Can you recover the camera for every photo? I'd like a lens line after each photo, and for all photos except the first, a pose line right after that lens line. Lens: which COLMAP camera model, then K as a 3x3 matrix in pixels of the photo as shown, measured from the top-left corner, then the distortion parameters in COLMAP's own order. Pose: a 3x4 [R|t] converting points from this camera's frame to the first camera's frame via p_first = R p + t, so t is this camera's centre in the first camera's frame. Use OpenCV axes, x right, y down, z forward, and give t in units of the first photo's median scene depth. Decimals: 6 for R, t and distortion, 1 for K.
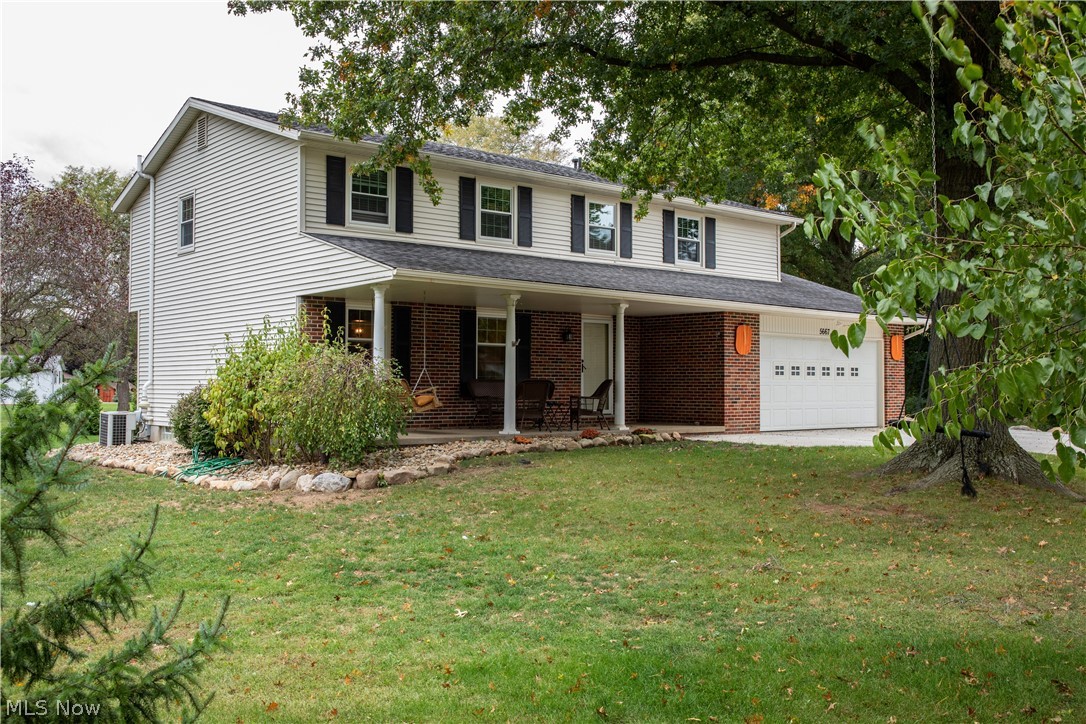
lens RADIAL K [[1053.9, 0, 543.0], [0, 1053.9, 362.0], [0, 0, 1]] dist [-0.004693, -0.001945]
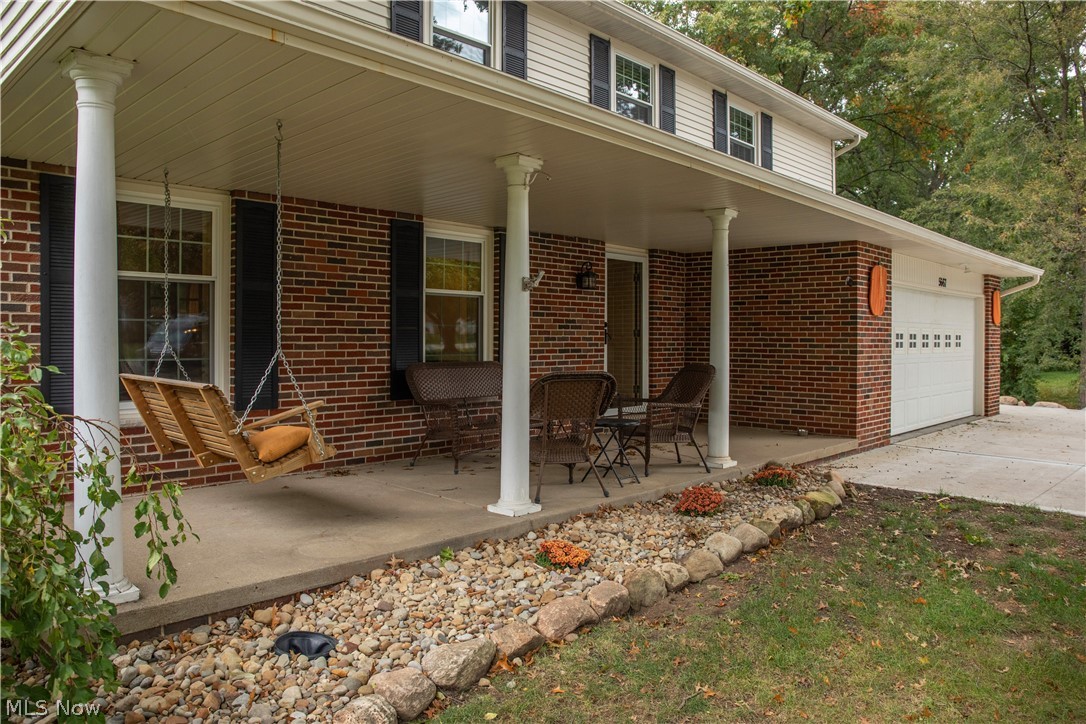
lens RADIAL K [[754.9, 0, 543.0], [0, 754.9, 362.0], [0, 0, 1]] dist [-0.004327, -0.000203]
pose [[0.993670, -0.001272, 0.112330, -0.044795], [-0.004716, 0.998582, 0.053025, -0.002528], [-0.112238, -0.053219, 0.992255, 0.604471]]
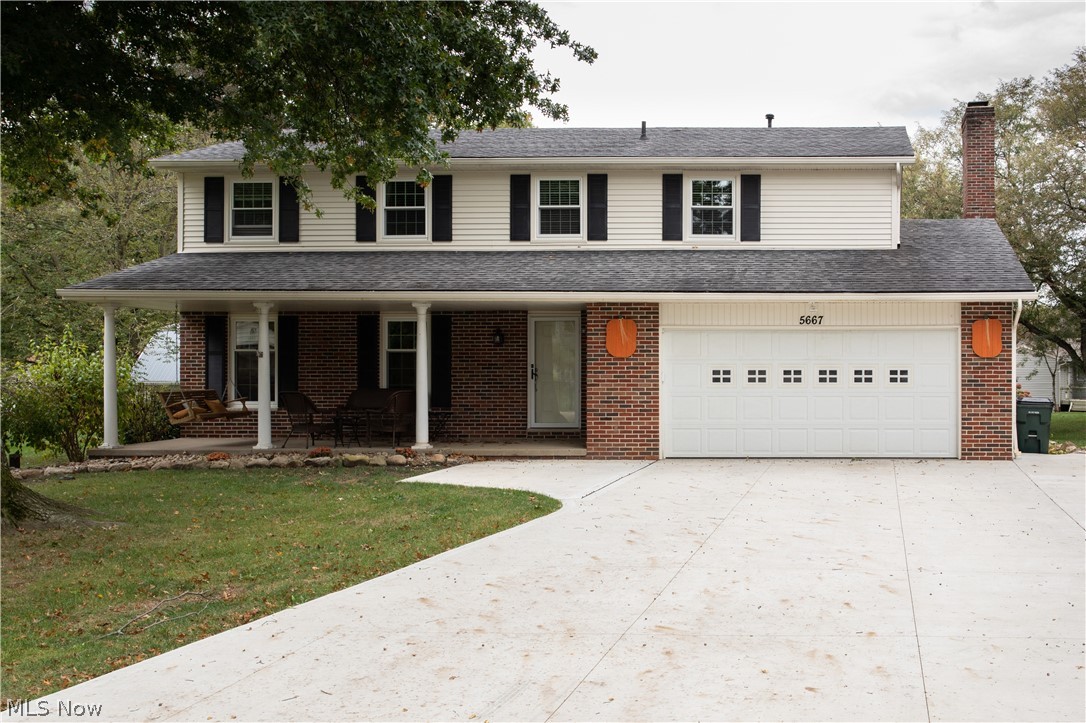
lens RADIAL K [[887.3, 0, 543.8], [0, 887.3, 384.5], [0, 0, 1]] dist [-0.011353, -0.002023]
pose [[0.725478, -0.005540, -0.688223, 0.559025], [0.012909, 0.999901, 0.005559, 0.009067], [0.688125, -0.012918, 0.725477, 0.506241]]
